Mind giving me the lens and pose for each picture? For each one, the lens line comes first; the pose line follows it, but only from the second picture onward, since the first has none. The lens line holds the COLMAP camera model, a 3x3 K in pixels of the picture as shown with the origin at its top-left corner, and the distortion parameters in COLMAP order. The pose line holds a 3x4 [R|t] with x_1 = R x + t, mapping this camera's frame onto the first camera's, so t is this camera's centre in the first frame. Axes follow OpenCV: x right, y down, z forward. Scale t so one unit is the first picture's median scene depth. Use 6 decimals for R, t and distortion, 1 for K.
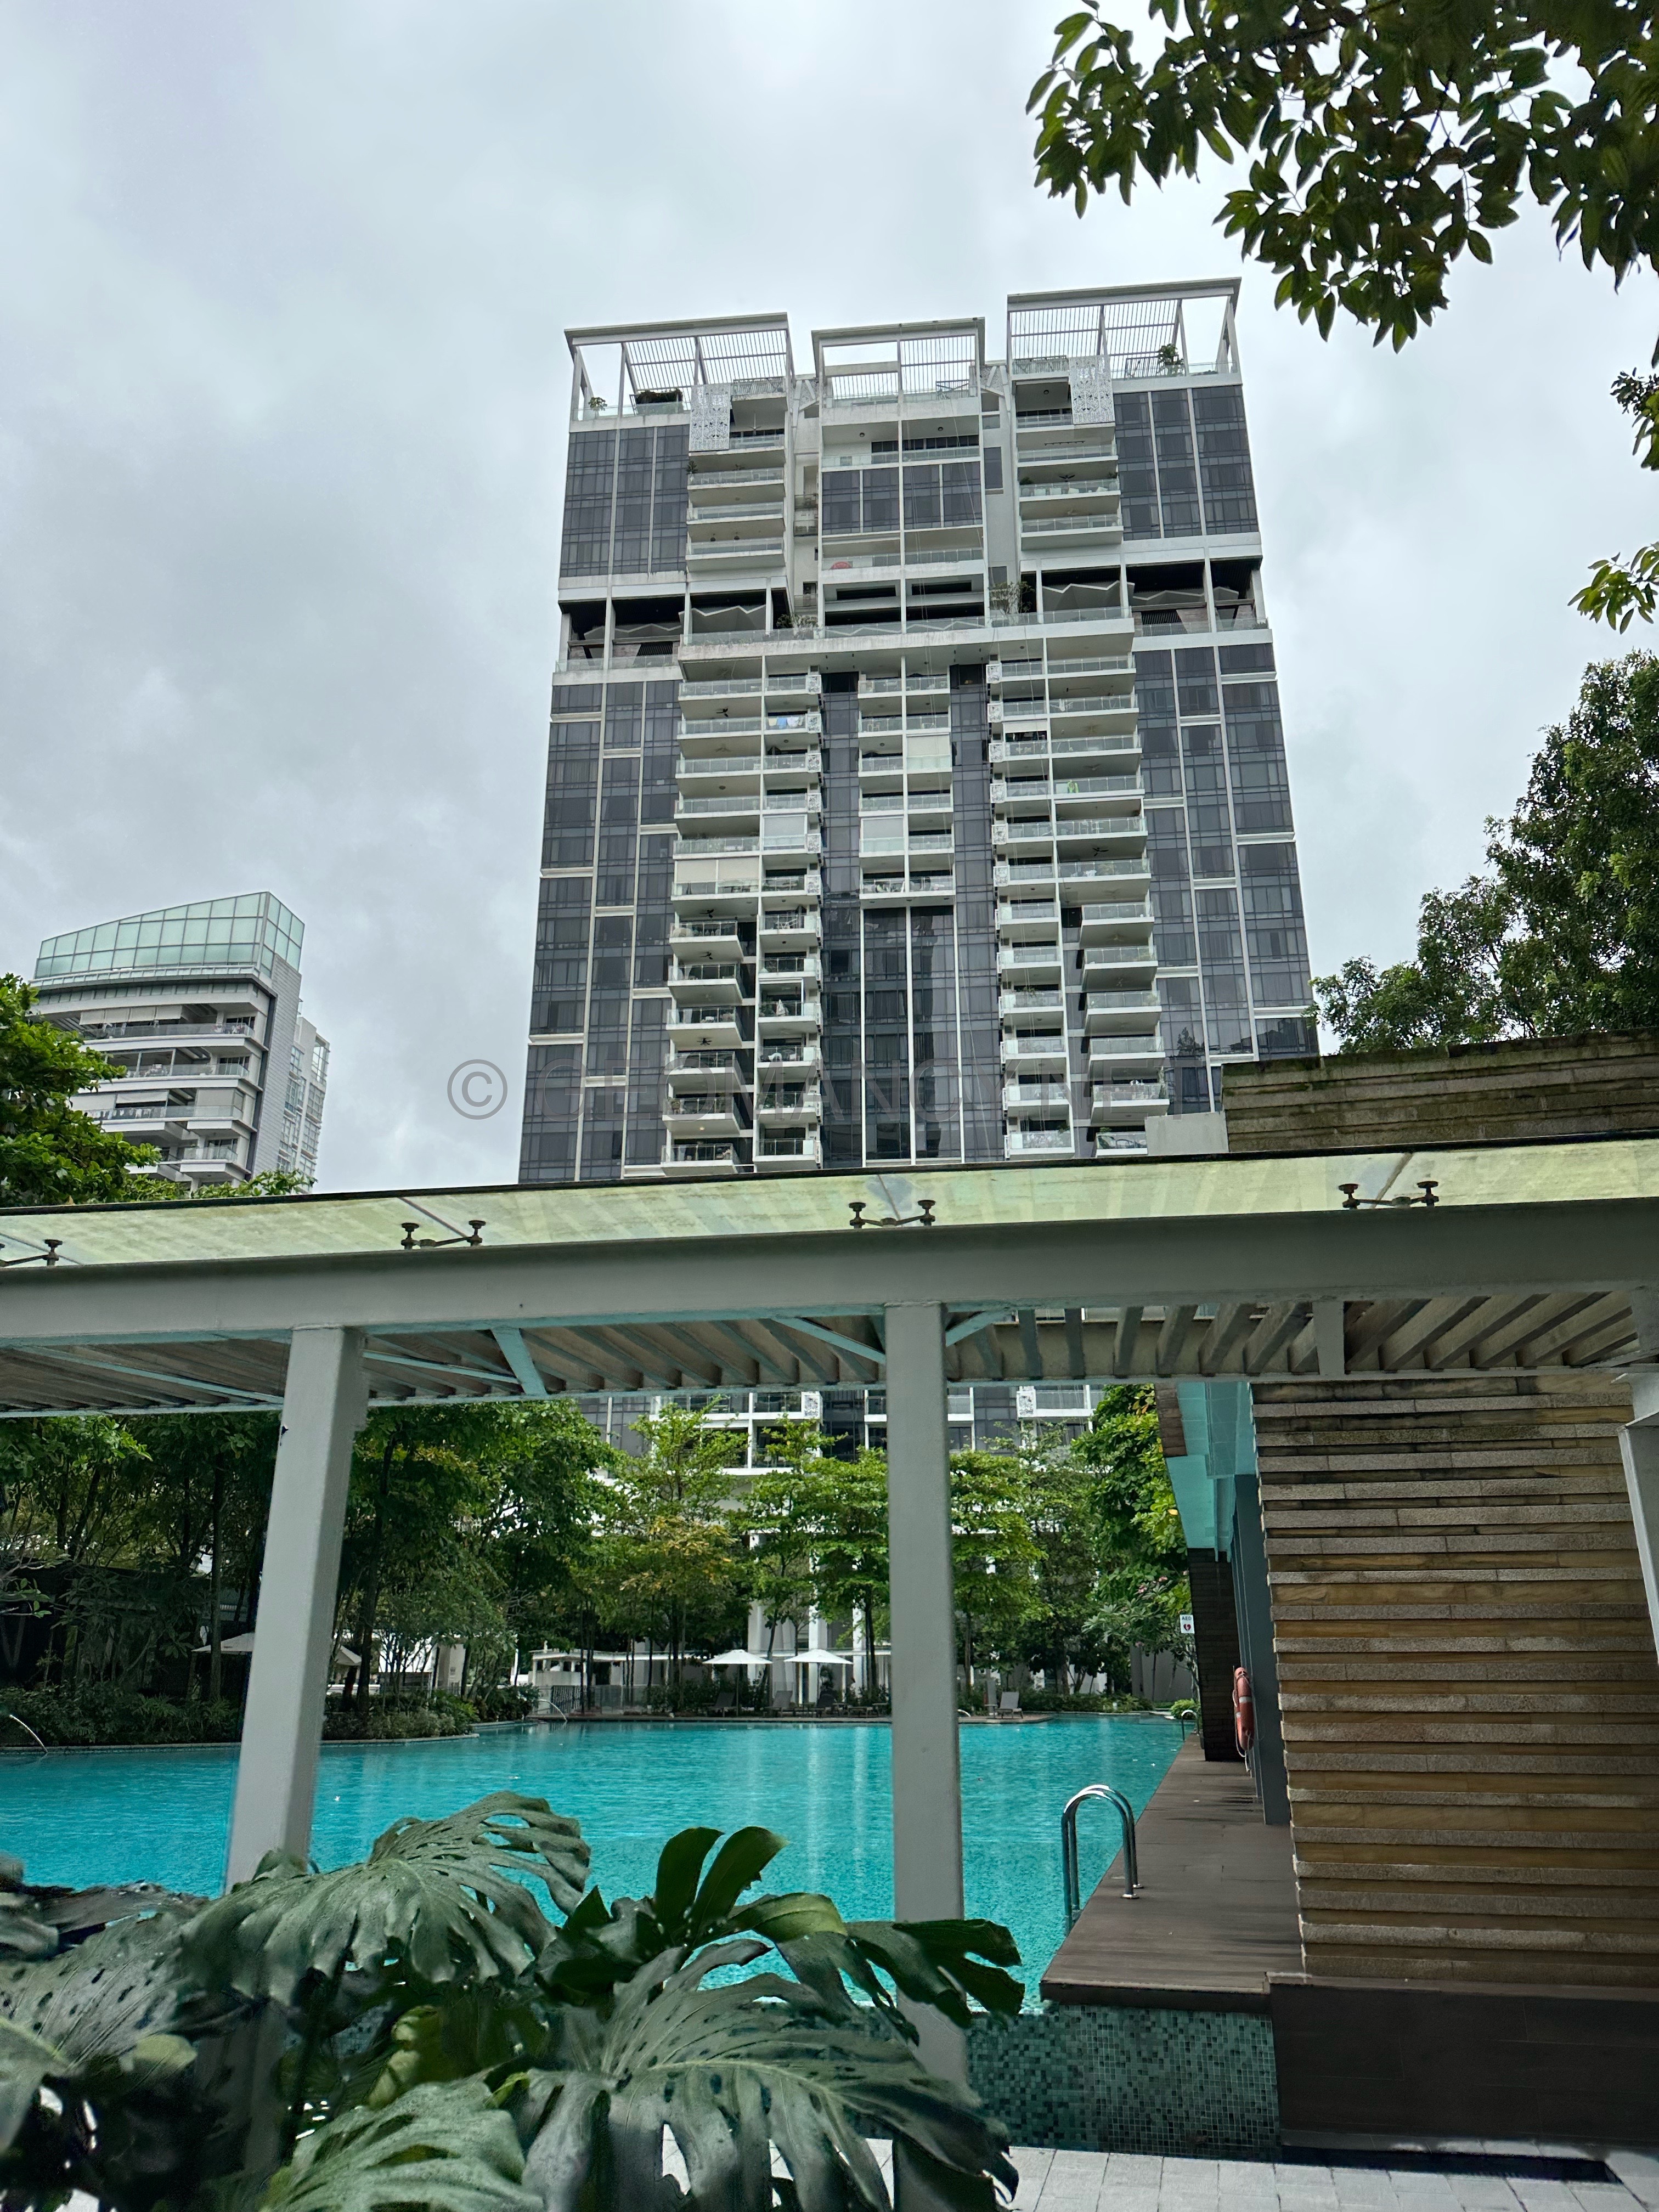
lens RADIAL K [[1553.3, 0, 835.2], [0, 1553.3, 1110.3], [0, 0, 1]] dist [0.011316, -0.015851]
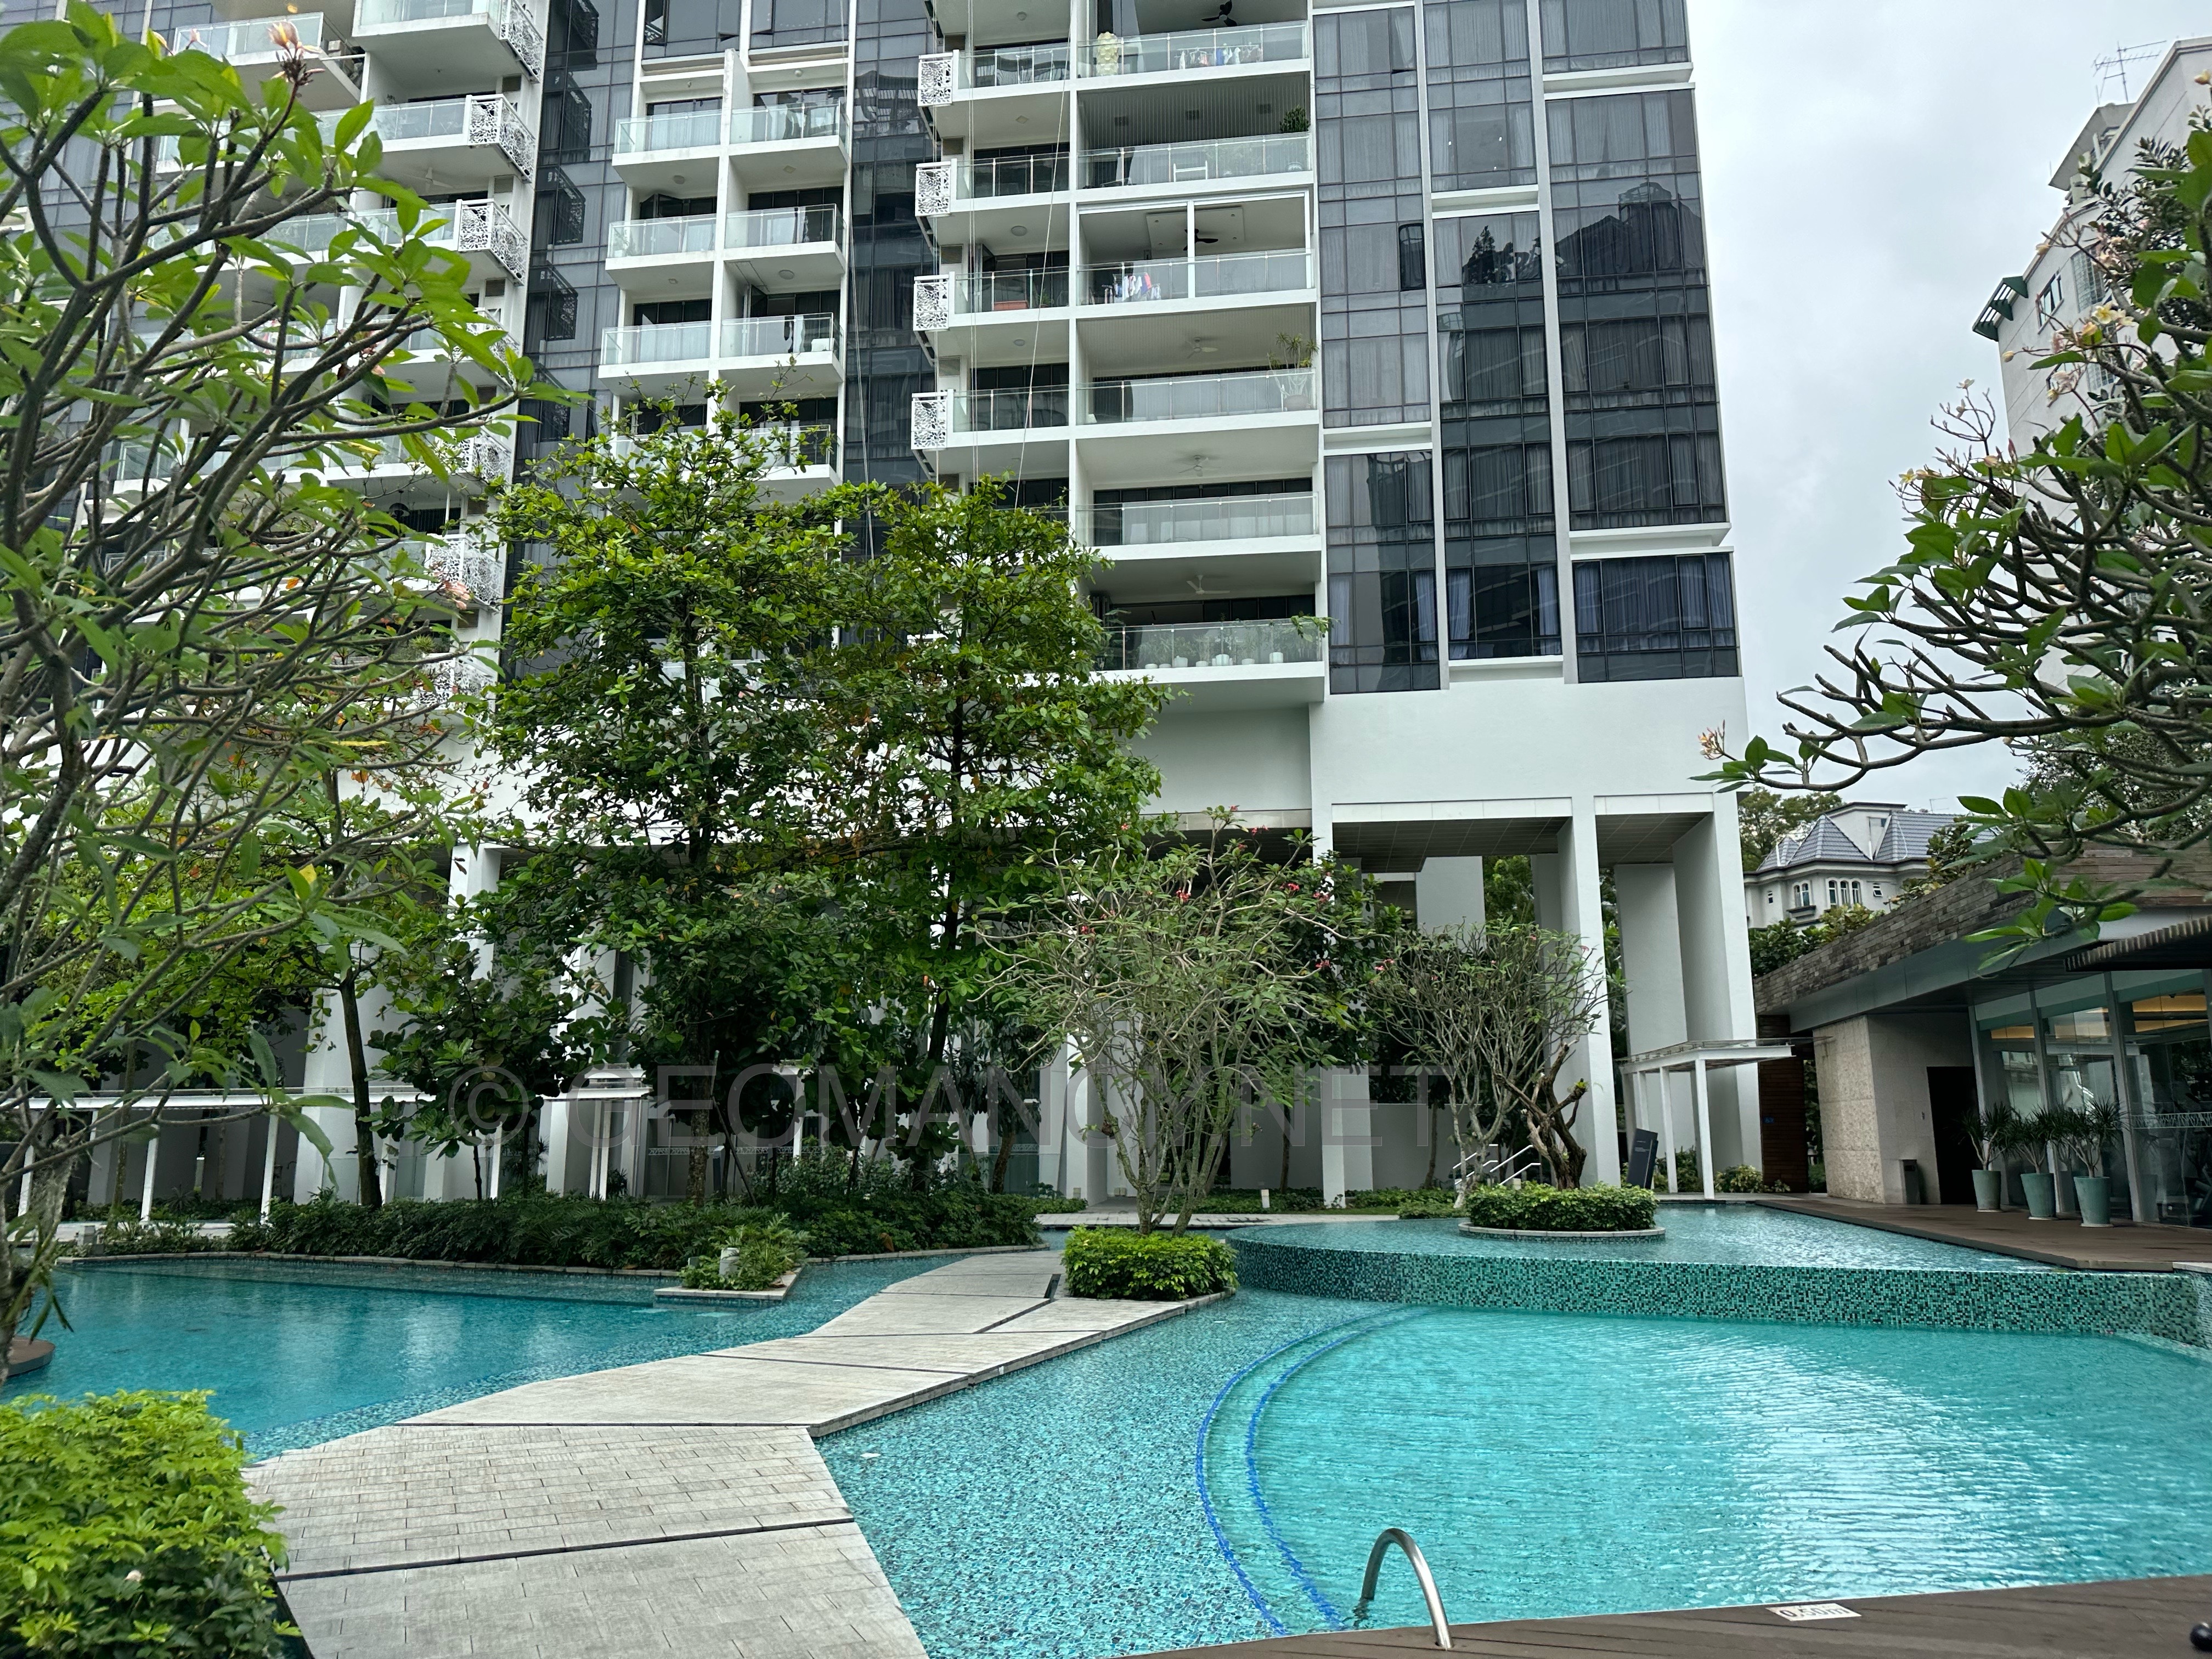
lens RADIAL K [[1553.3, 0, 1109.9], [0, 1553.3, 817.5], [0, 0, 1]] dist [0.011316, -0.015851]
pose [[0.999425, -0.002540, -0.033798, 0.127539], [0.008349, 0.984910, 0.172866, -0.139182], [0.032849, -0.173049, 0.984365, 0.491077]]
